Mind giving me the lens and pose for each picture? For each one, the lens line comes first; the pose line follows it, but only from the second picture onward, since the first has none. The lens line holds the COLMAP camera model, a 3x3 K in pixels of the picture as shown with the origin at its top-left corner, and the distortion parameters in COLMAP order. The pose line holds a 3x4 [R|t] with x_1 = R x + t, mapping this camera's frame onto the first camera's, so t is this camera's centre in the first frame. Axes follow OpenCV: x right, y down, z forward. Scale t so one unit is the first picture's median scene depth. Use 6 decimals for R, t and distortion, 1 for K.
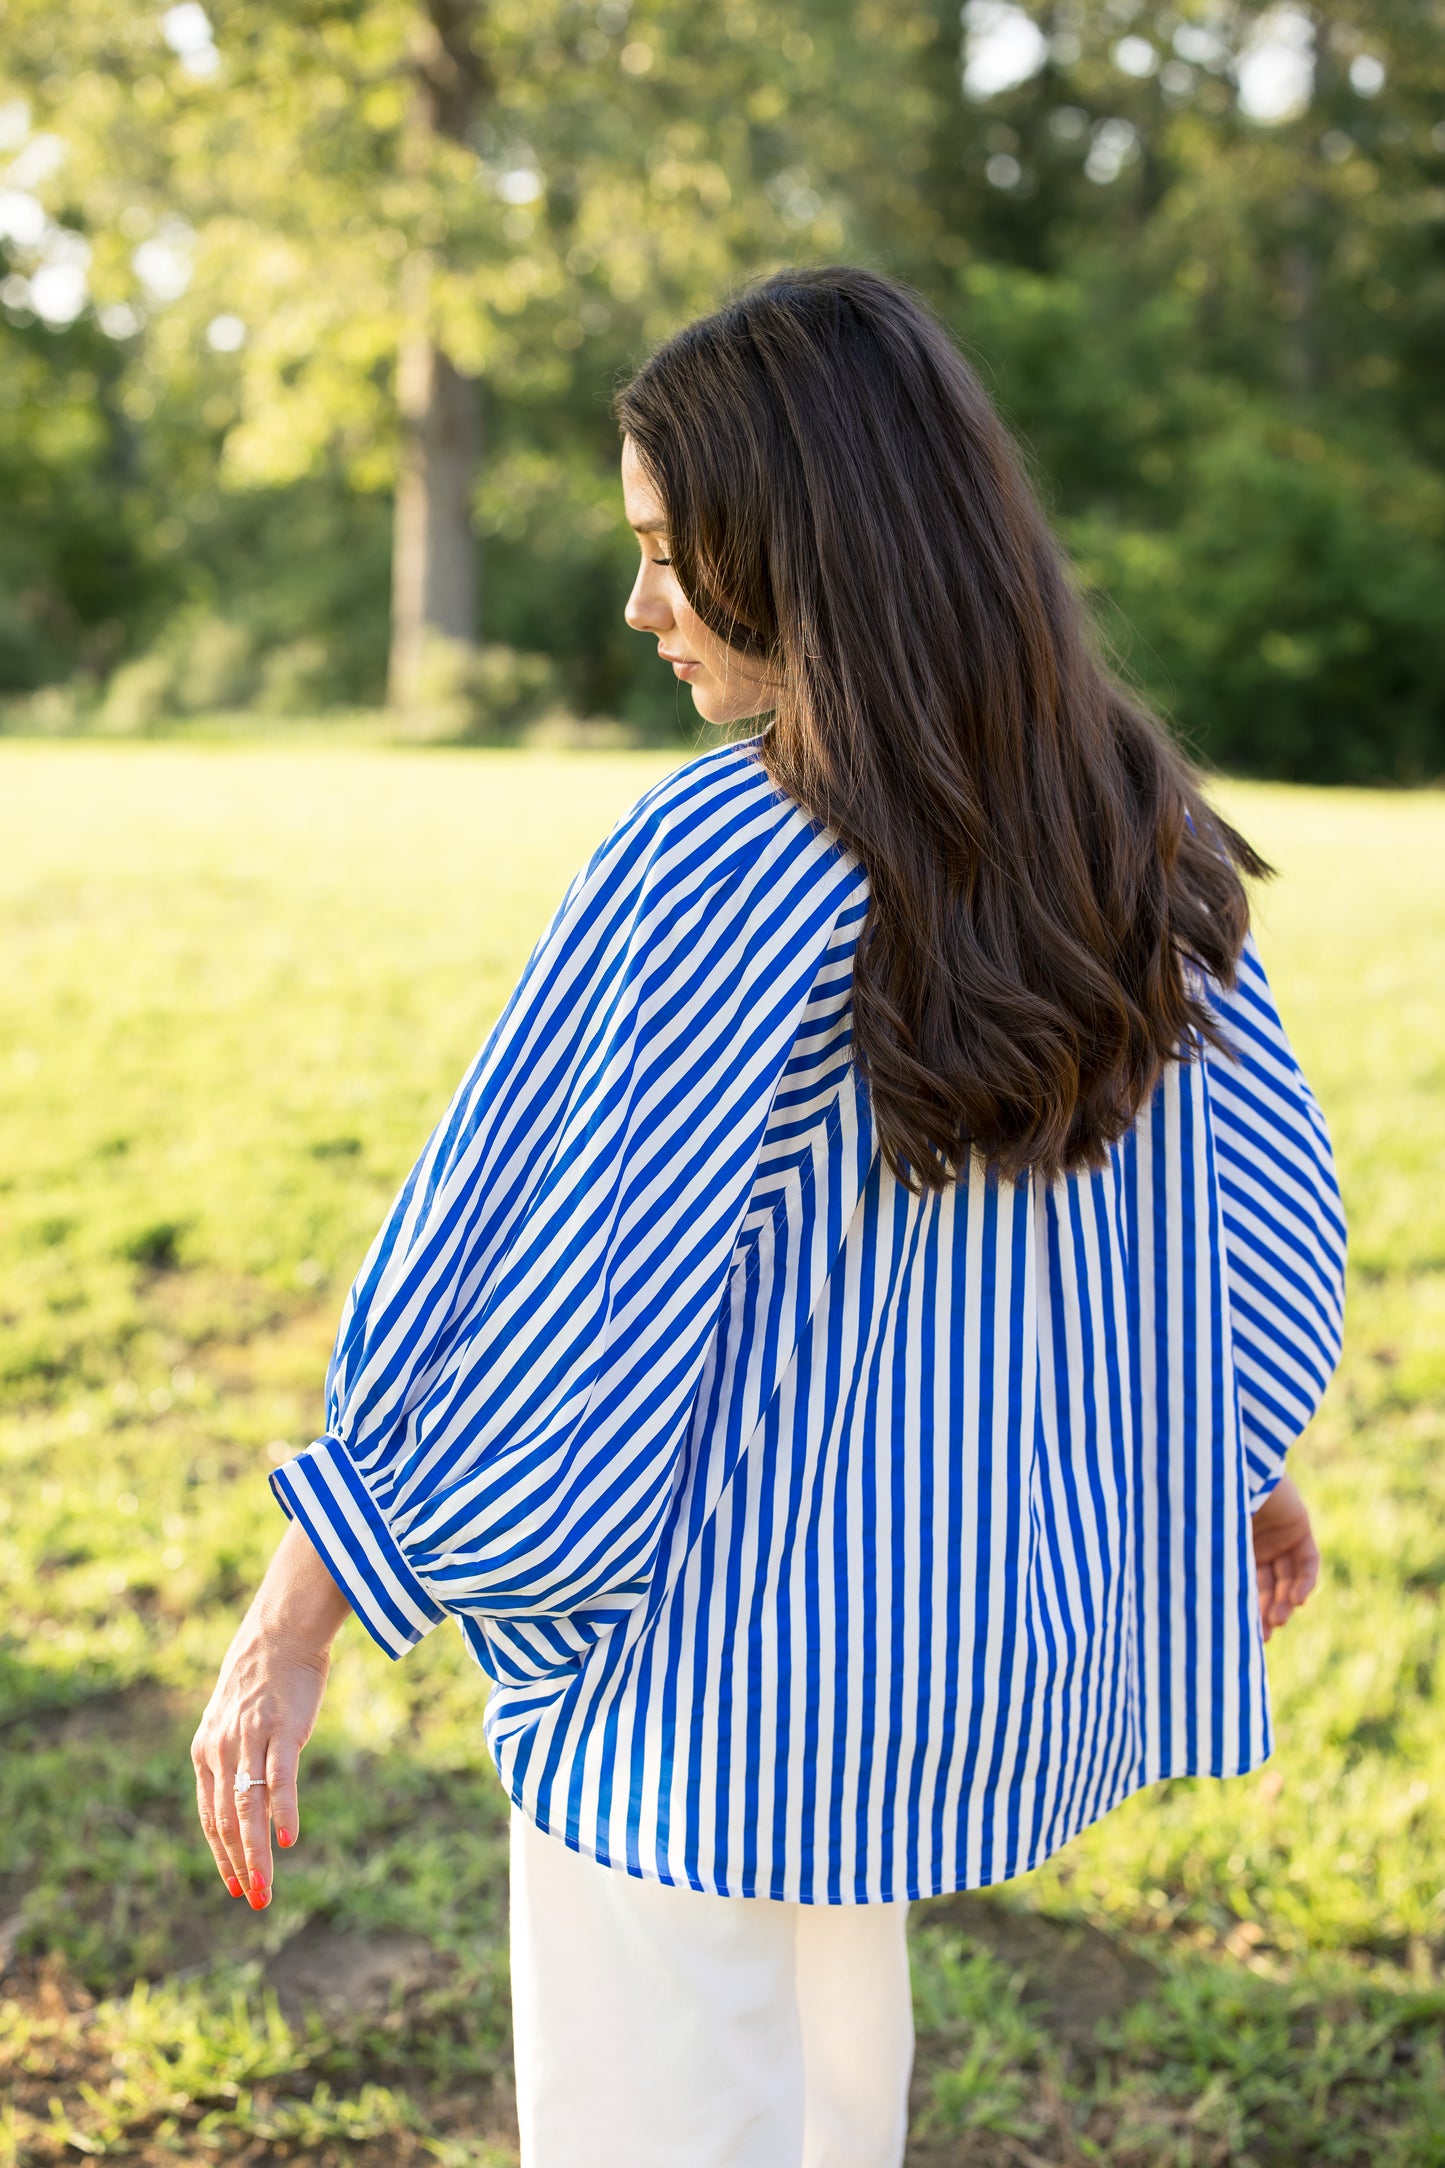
lens RADIAL K [[3215.9, 0, 733.6], [0, 3215.9, 1080.8], [0, 0, 1]] dist [-0.120944, 0.514520]
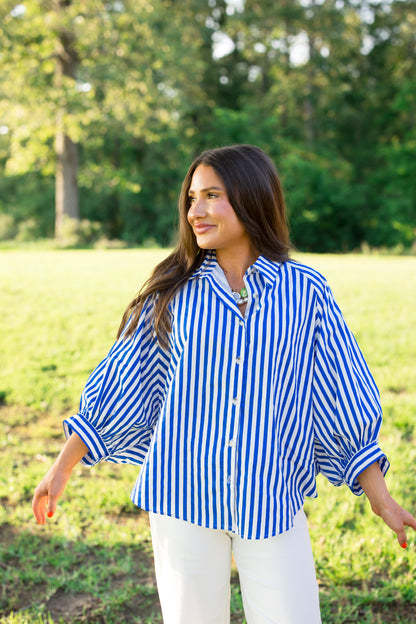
lens RADIAL K [[922.6, 0, 208.0], [0, 922.6, 312.0], [0, 0, 1]] dist [-0.144851, 0.623371]
pose [[0.997762, -0.031337, 0.059075, -0.007533], [0.032990, 0.999085, -0.027208, -0.007802], [-0.058168, 0.029096, 0.997883, -0.020606]]
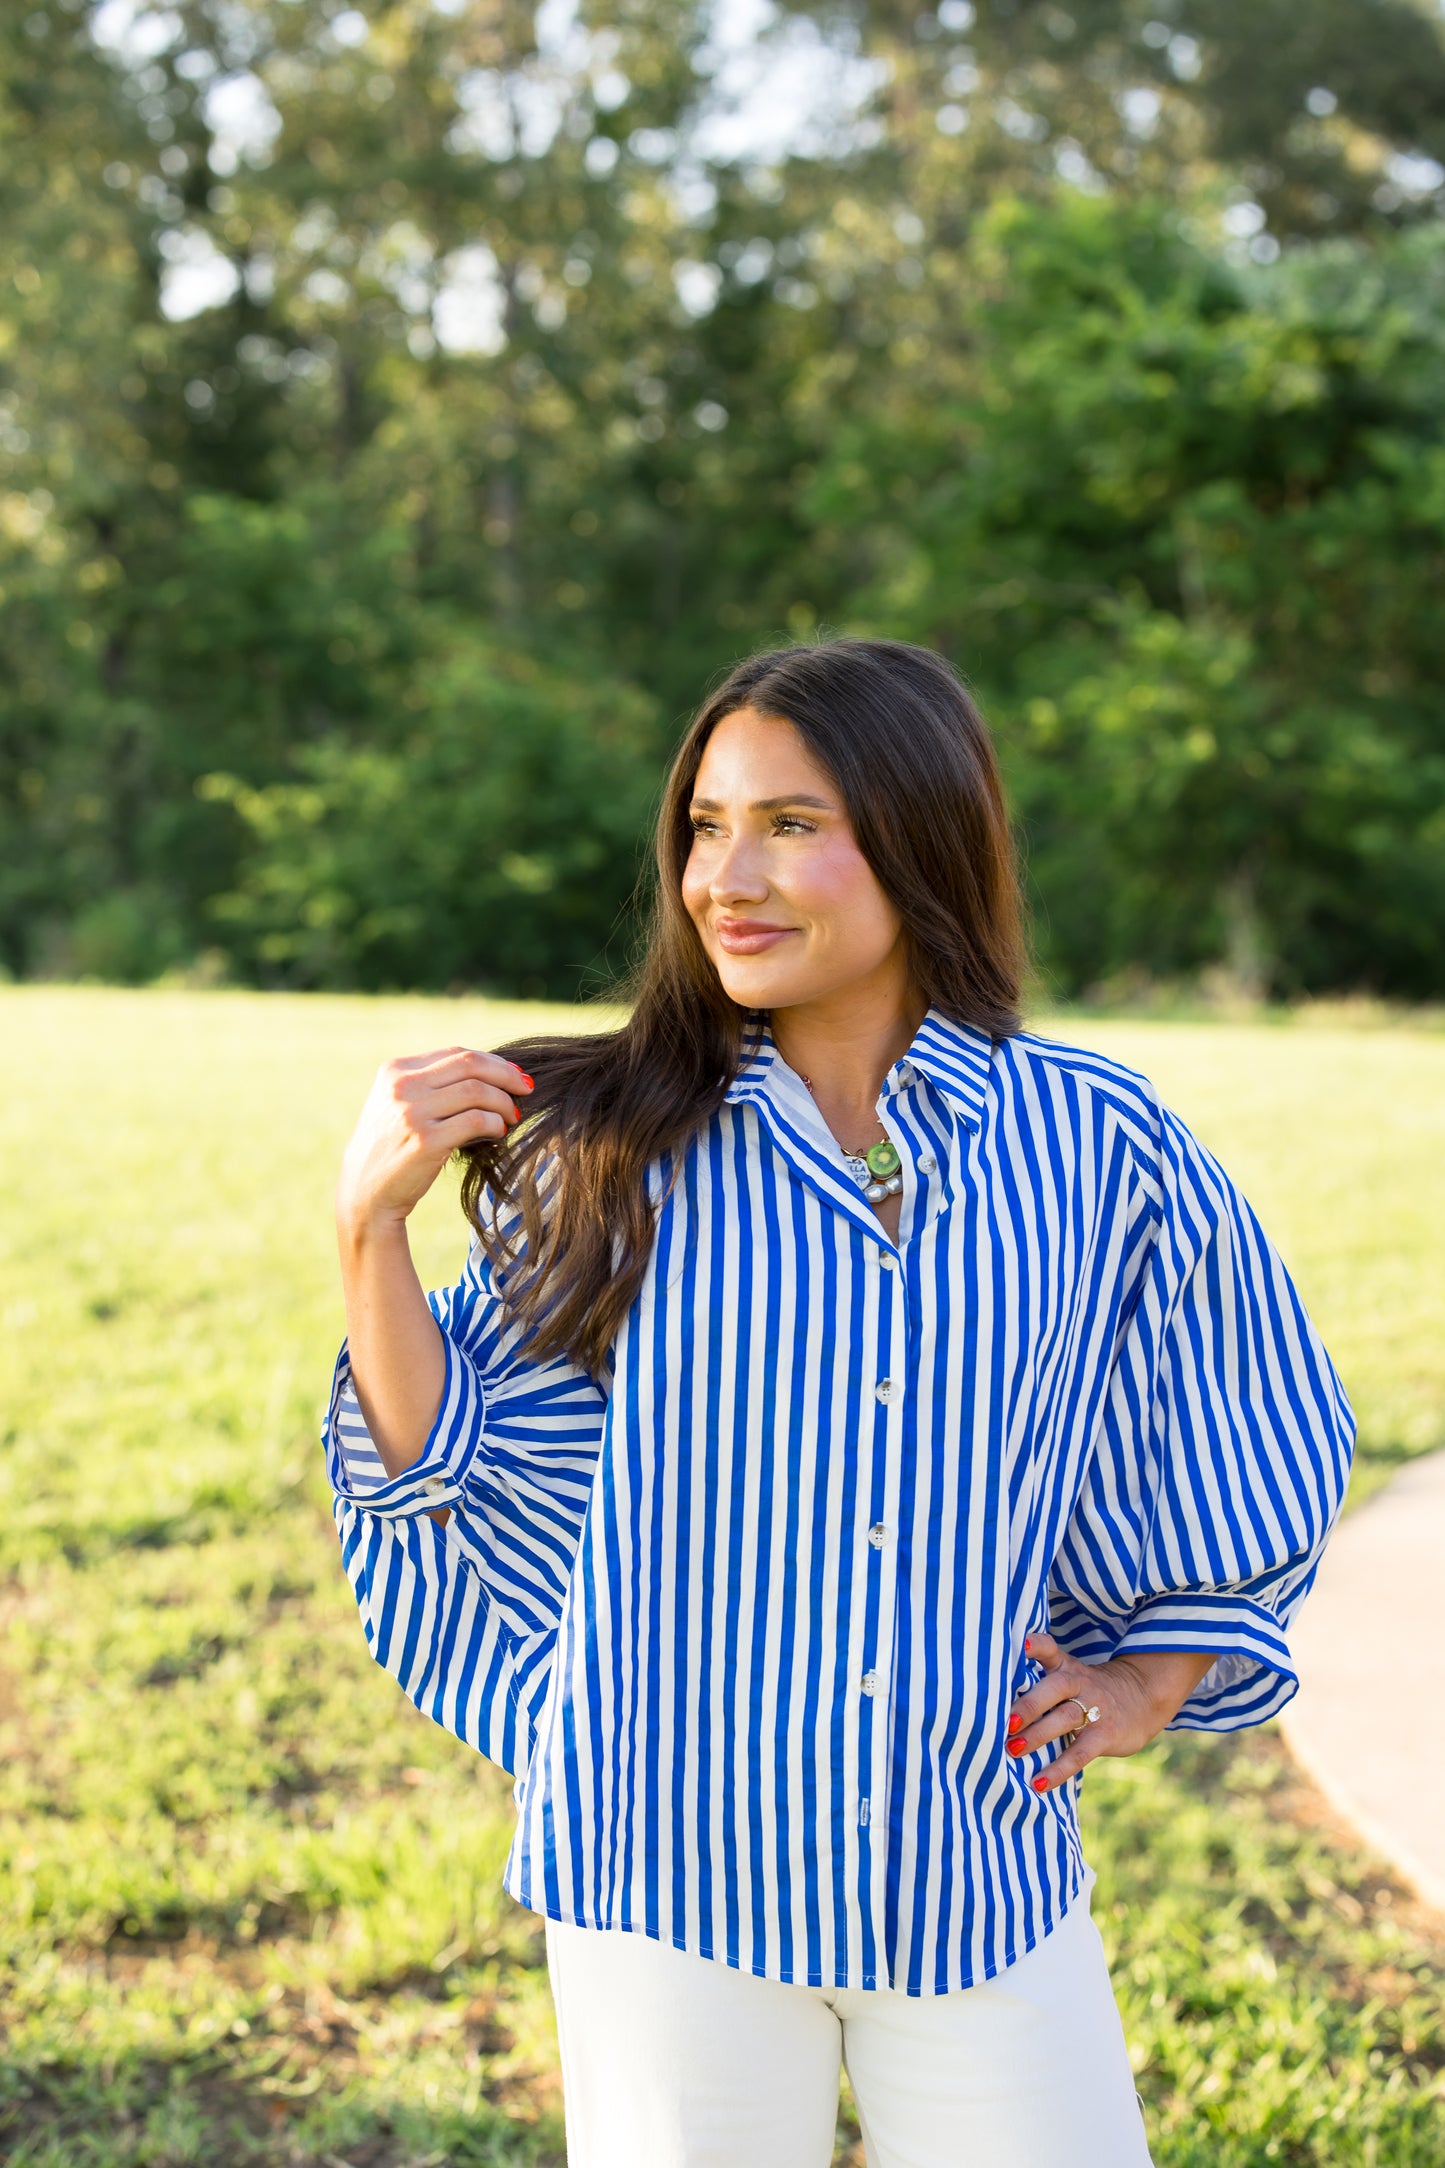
lens RADIAL K [[3210.1, 0, 723.5], [0, 3210.1, 1064.1], [0, 0, 1]] dist [-0.107860, 0.484220]
pose [[0.968724, -0.029354, 0.246397, -0.065319], [0.046498, 0.996863, -0.064053, -0.010845], [-0.243744, 0.073507, 0.967050, -0.012804]]
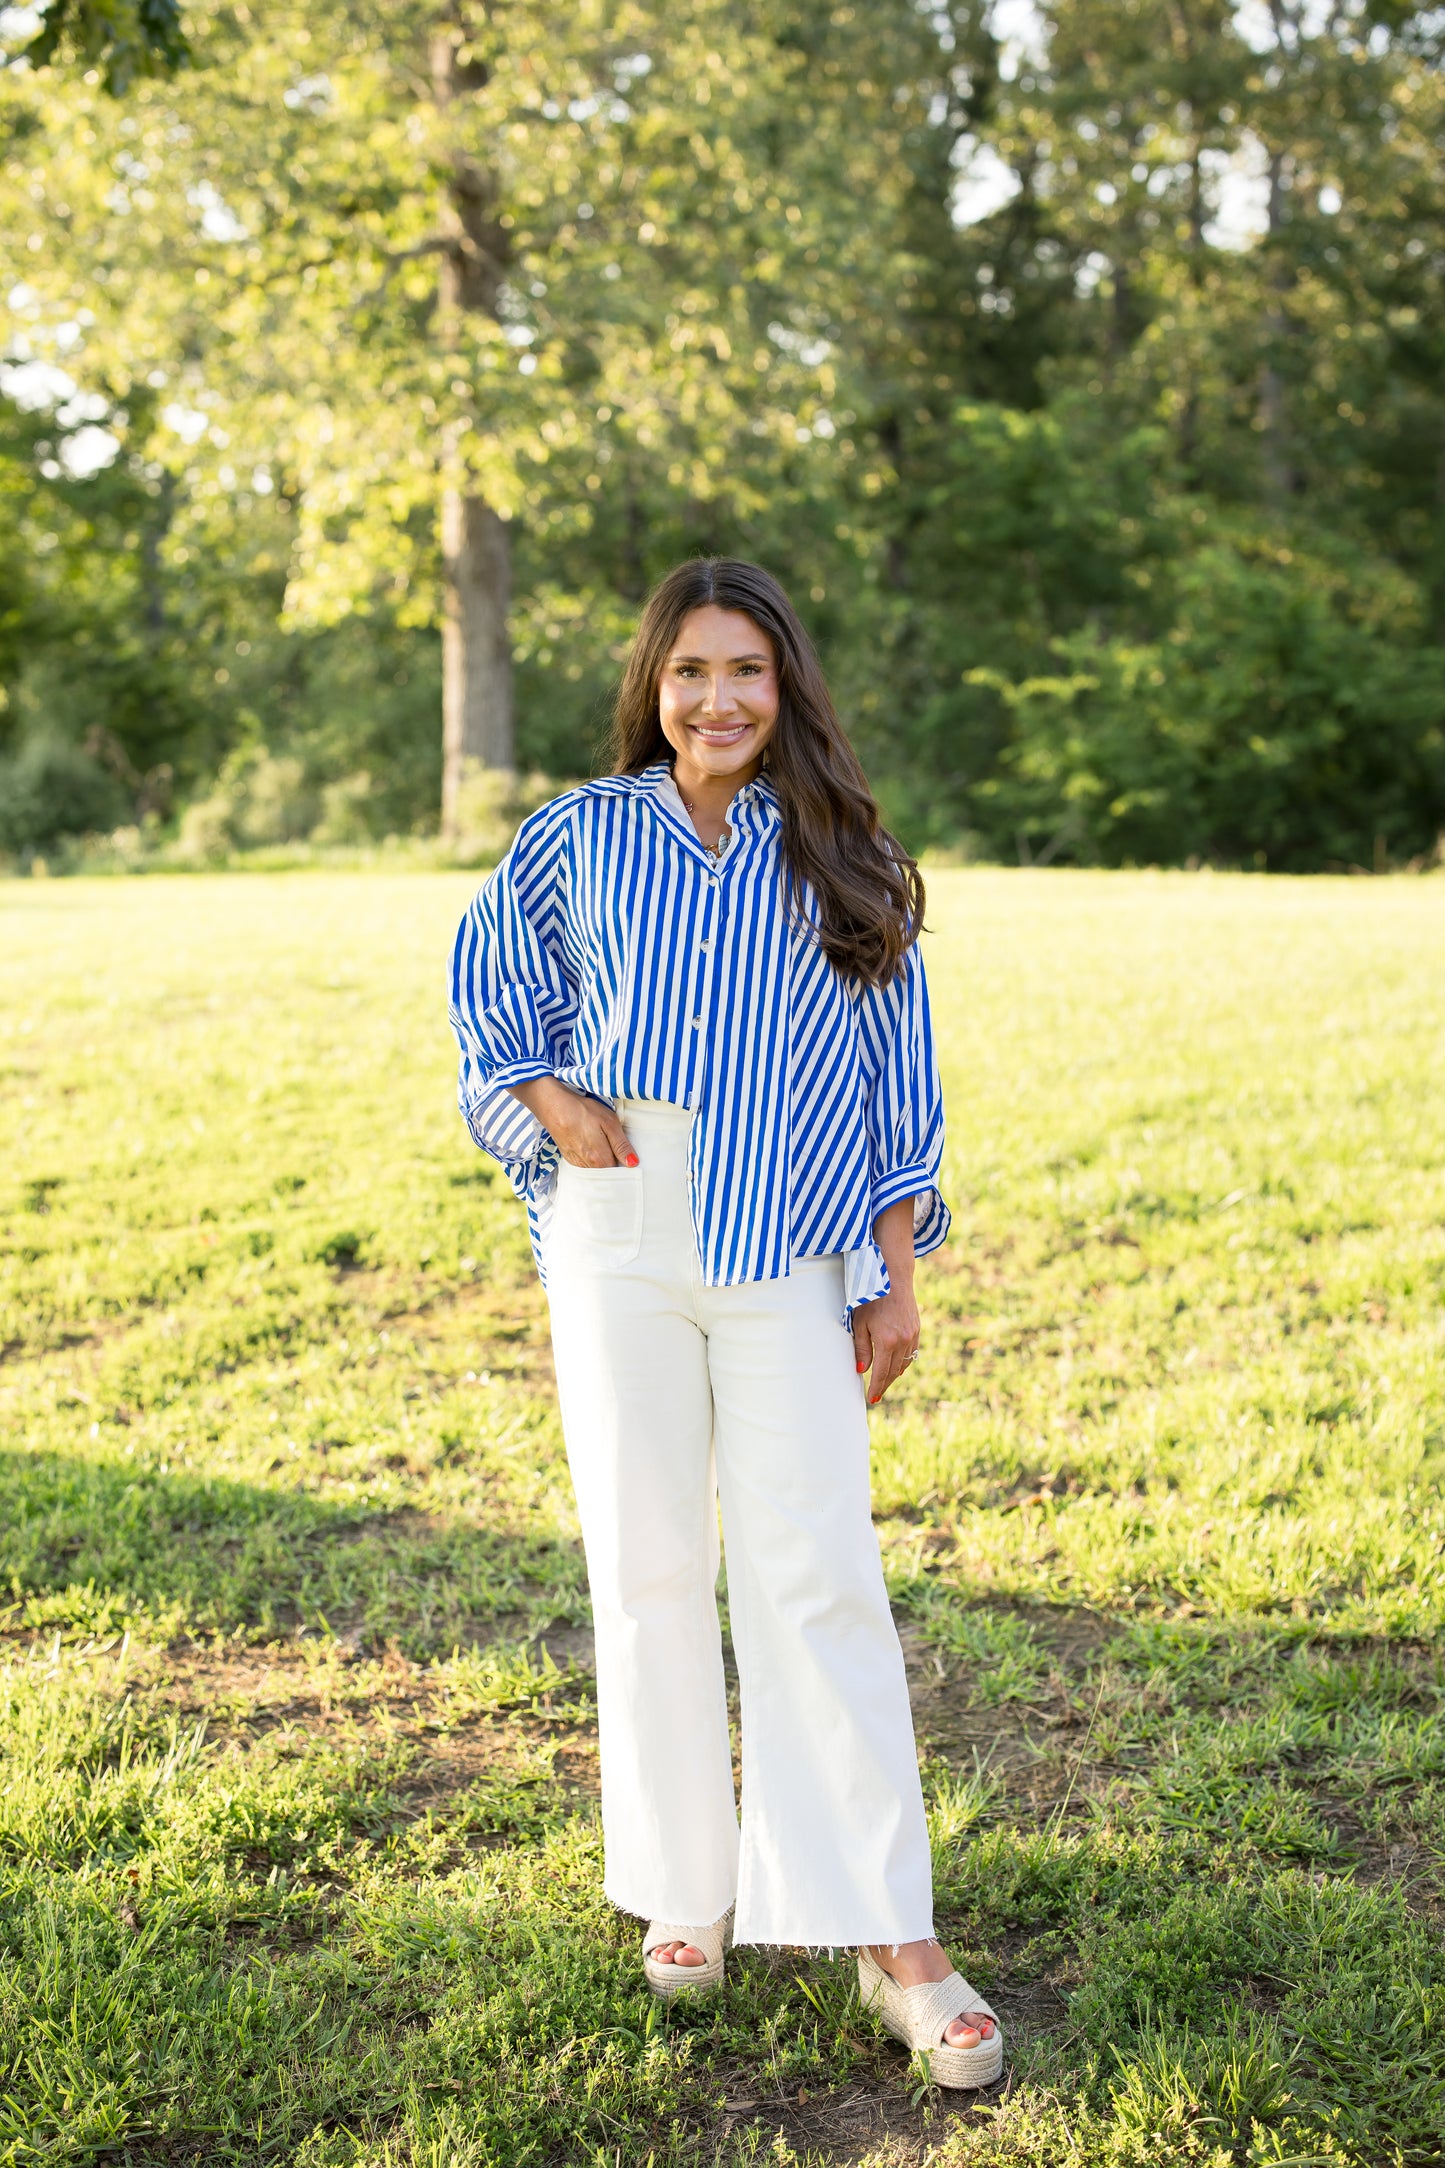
lens RADIAL K [[3216.2, 0, 706.9], [0, 3216.2, 1094.4], [0, 0, 1]] dist [-0.148670, 0.719105]
pose [[0.999268, -0.035769, -0.013545, -0.016400], [0.035318, 0.998858, -0.032167, 0.033380], [0.014680, 0.031665, 0.999391, -0.242217]]
